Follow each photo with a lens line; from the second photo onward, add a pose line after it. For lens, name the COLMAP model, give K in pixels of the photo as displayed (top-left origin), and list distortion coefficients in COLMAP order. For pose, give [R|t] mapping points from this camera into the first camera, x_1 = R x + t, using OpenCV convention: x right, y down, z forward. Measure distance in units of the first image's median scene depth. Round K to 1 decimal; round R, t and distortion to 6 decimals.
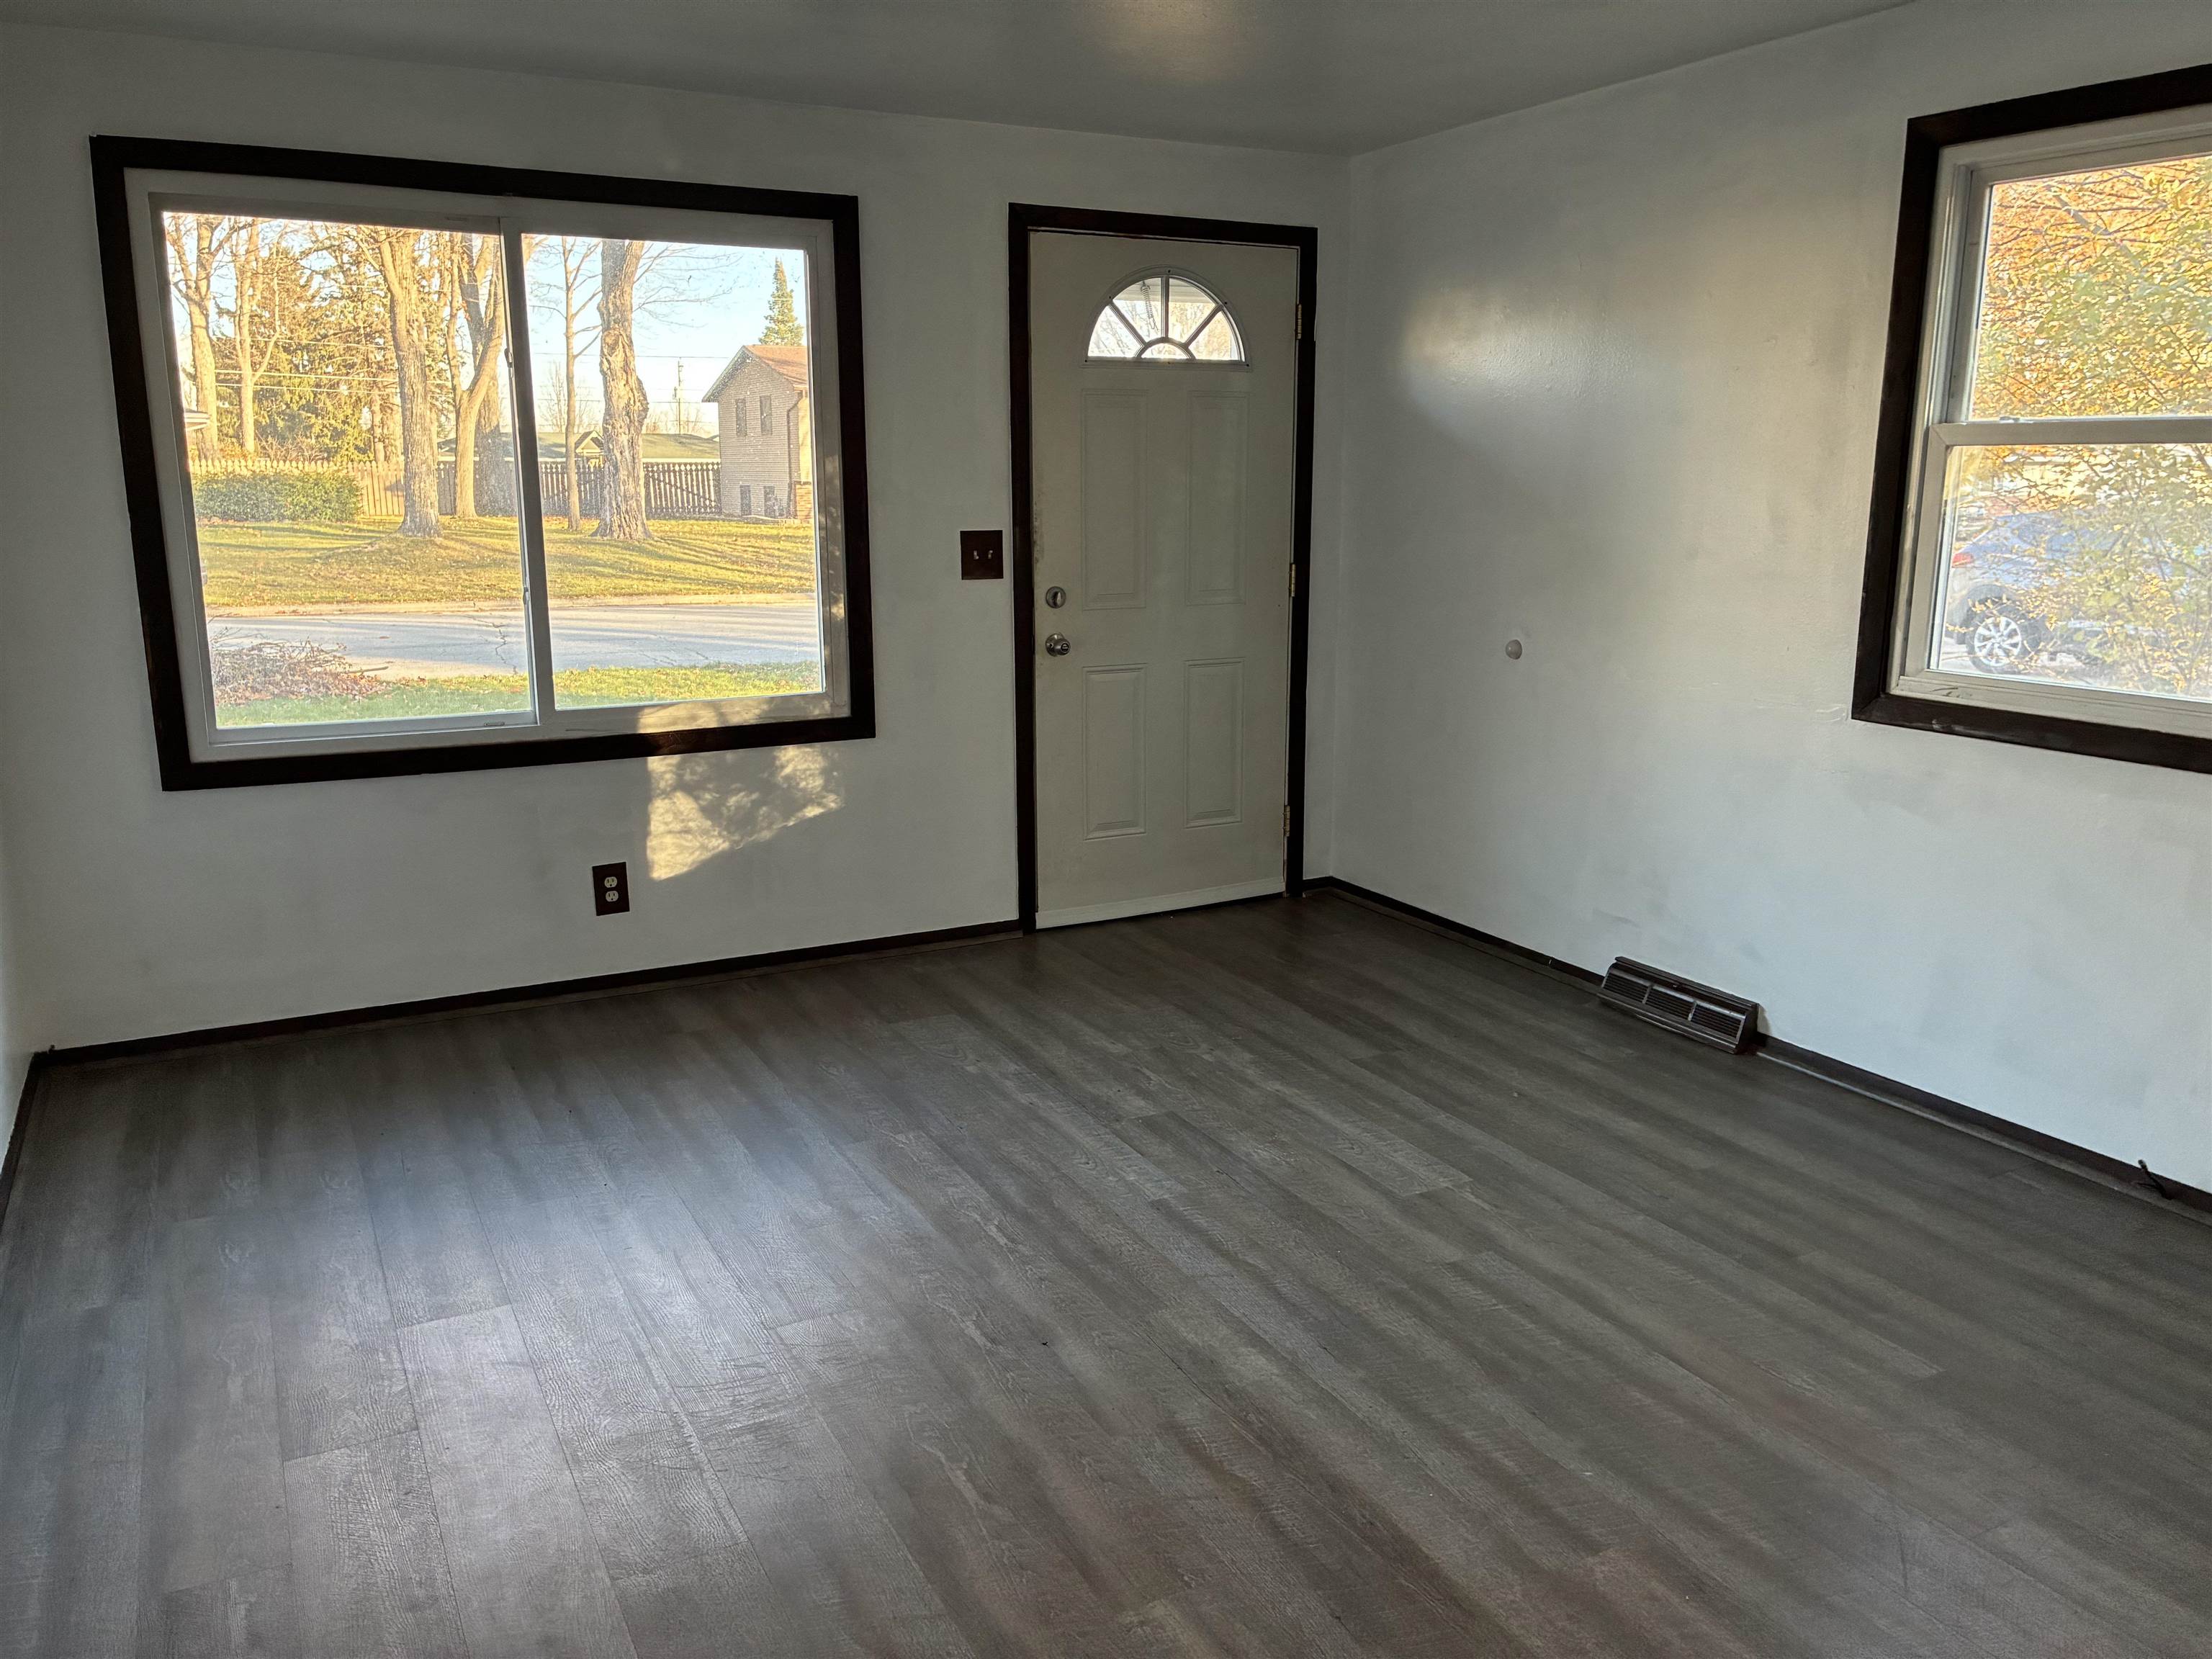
lens RADIAL K [[1669.1, 0, 1103.2], [0, 1669.1, 819.3], [0, 0, 1]] dist [0.051720, -0.071146]
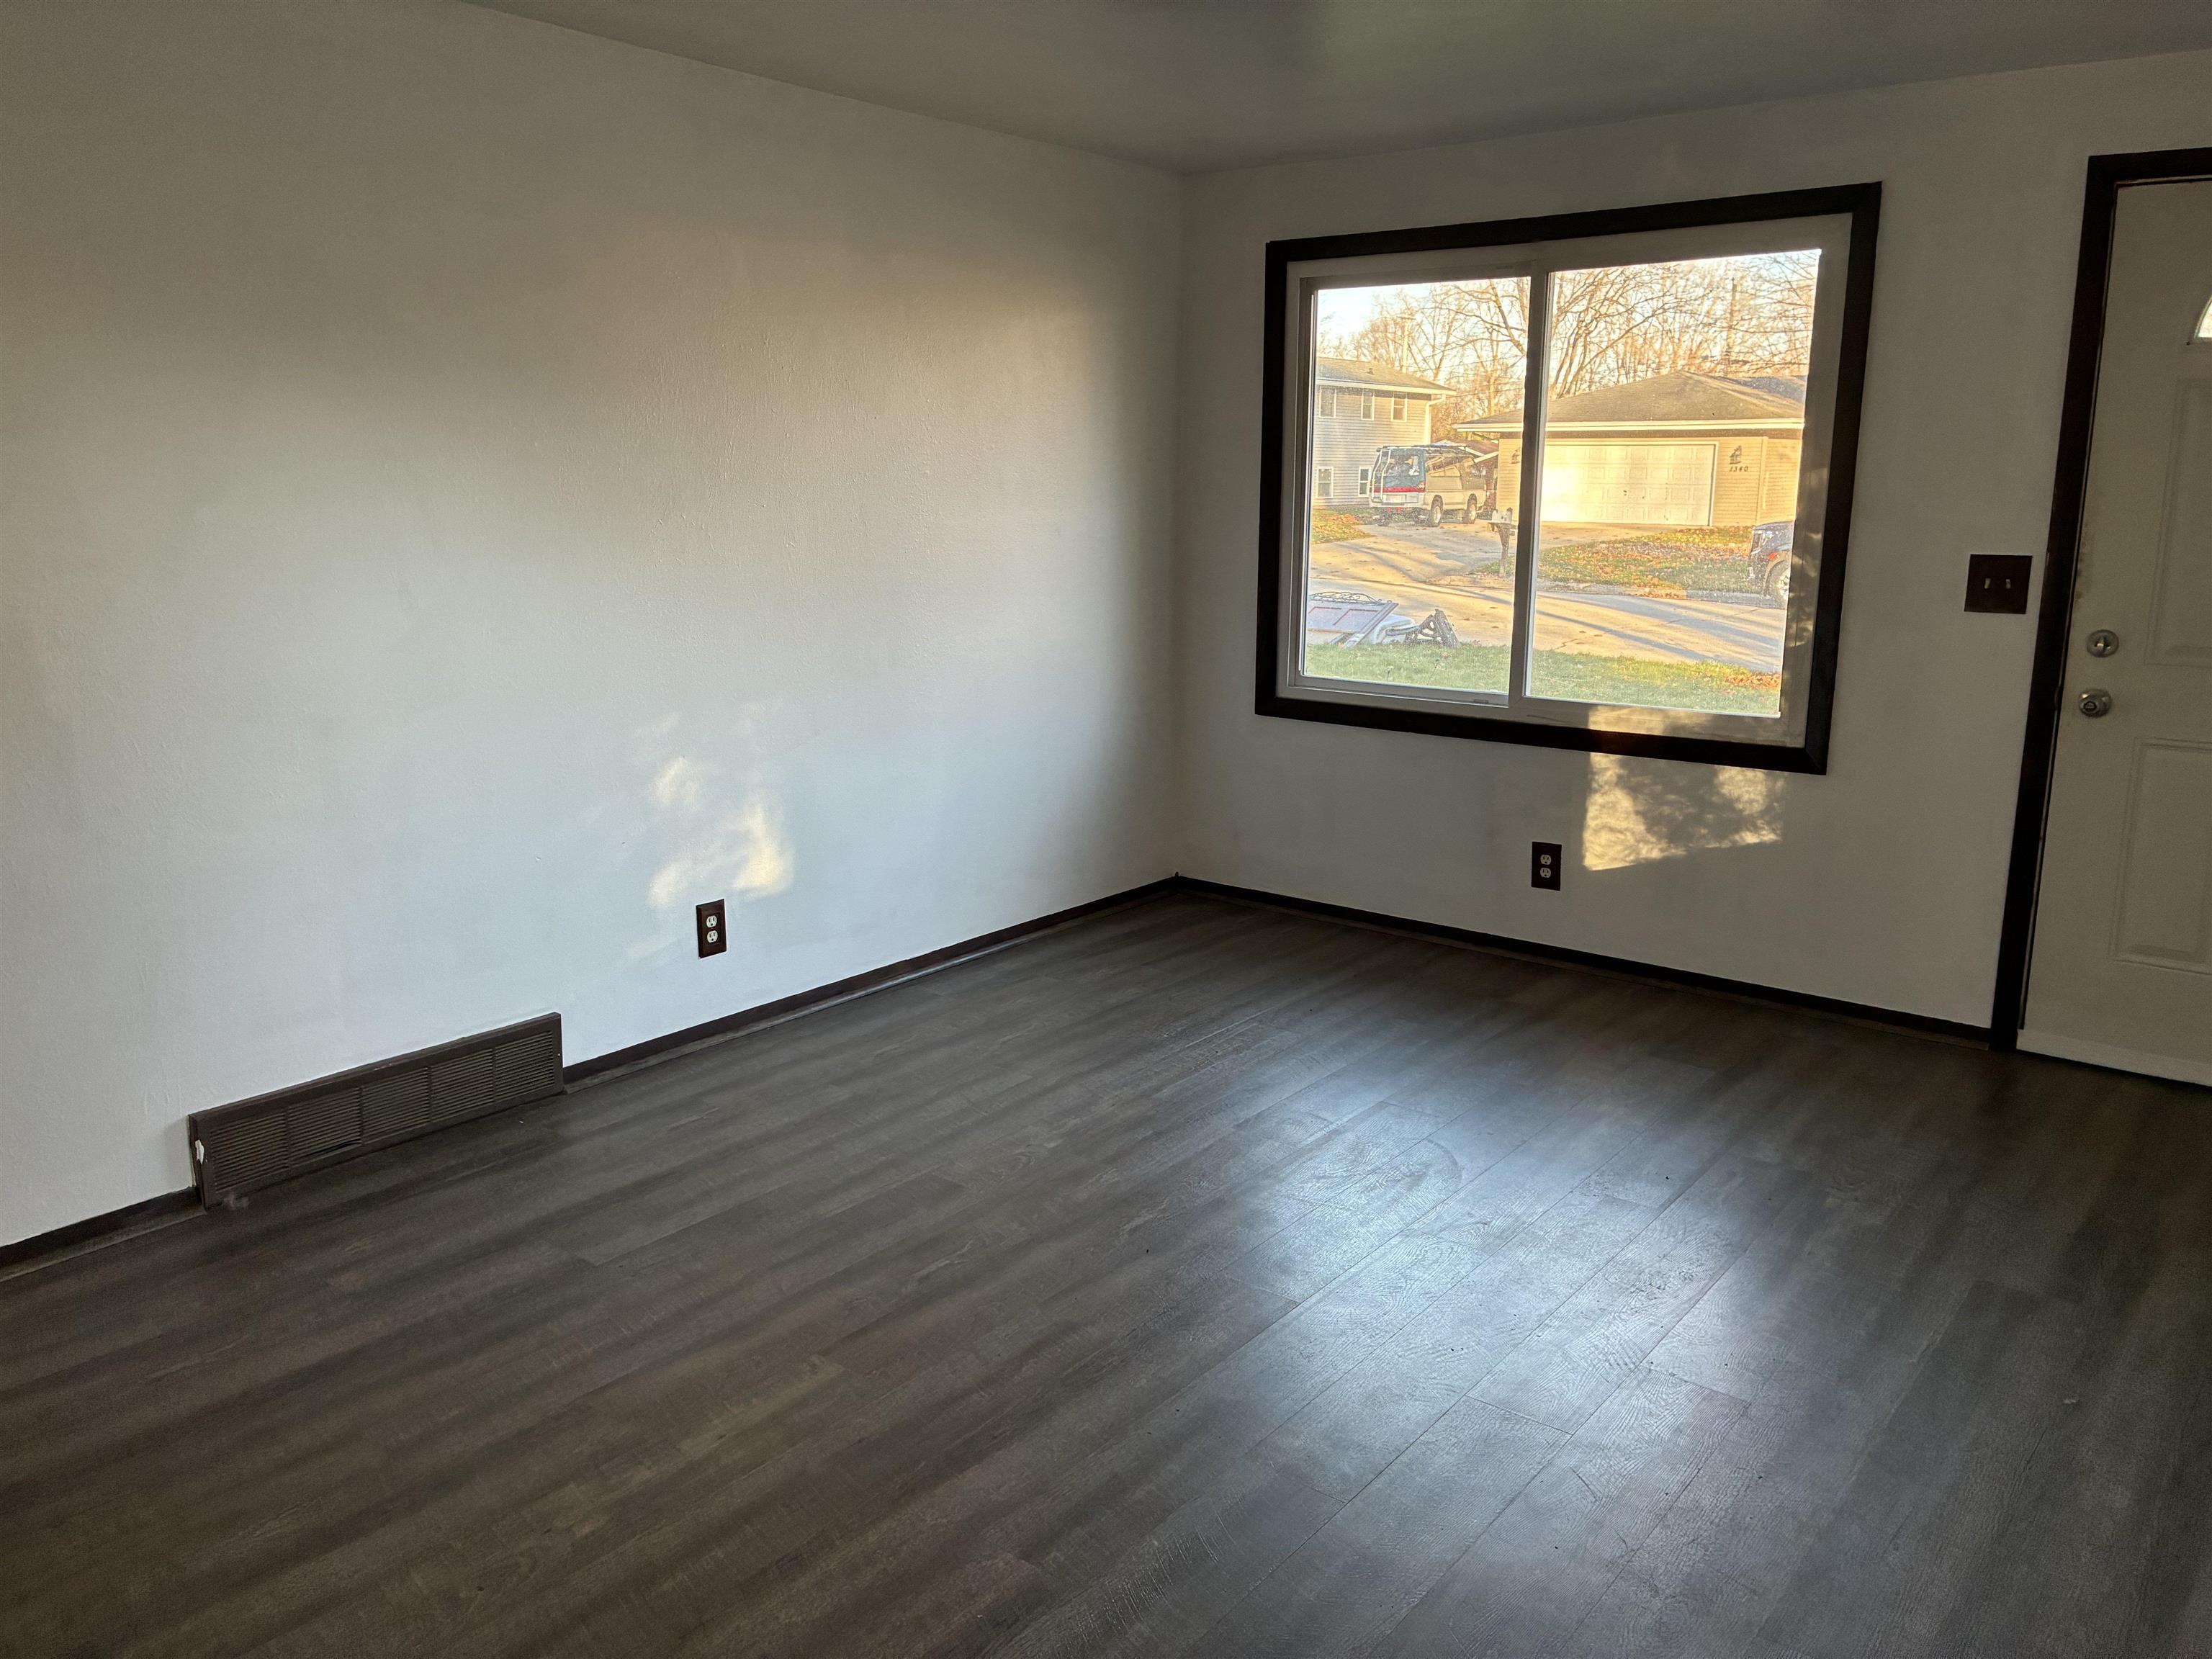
lens RADIAL K [[1669.1, 0, 1104.5], [0, 1669.1, 814.1], [0, 0, 1]] dist [0.051720, -0.071146]
pose [[0.403269, 0.186443, -0.895887, 0.575757], [-0.190898, 0.974624, 0.116900, -0.065486], [0.894948, 0.123881, 0.428628, 0.281064]]
